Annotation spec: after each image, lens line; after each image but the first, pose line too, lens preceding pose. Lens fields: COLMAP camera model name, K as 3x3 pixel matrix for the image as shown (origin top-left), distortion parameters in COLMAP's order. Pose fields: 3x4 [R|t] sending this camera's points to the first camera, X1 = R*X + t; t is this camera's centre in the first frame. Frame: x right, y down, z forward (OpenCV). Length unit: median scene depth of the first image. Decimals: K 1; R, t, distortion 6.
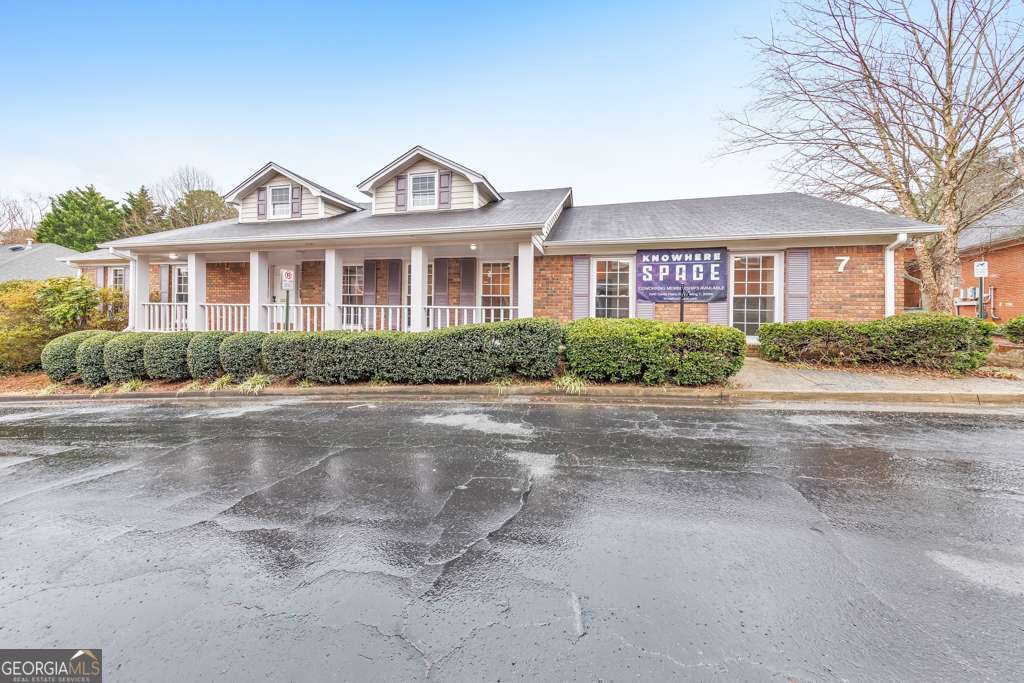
lens RADIAL K [[326.0, 0, 503.3], [0, 326.0, 314.7], [0, 0, 1]] dist [-0.000441, -0.000105]
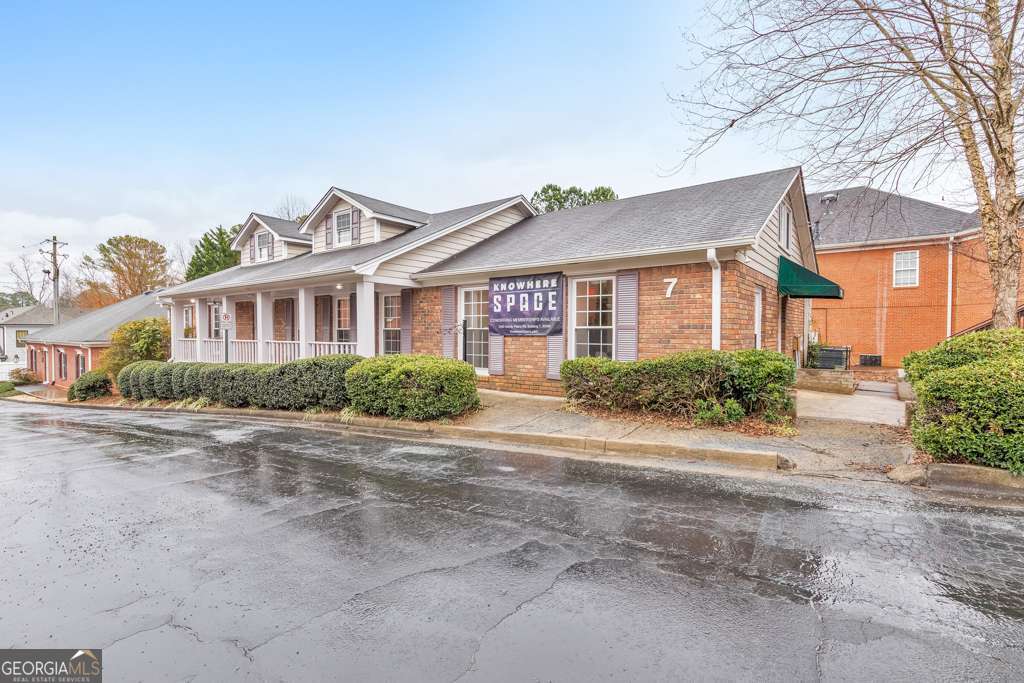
lens RADIAL K [[441.8, 0, 513.7], [0, 441.8, 352.2], [0, 0, 1]] dist [-0.025585, -0.000035]
pose [[0.934156, 0.002030, -0.356860, 0.947536], [0.005837, 0.999763, 0.020966, -0.018413], [0.356818, -0.021668, 0.933923, -0.137364]]
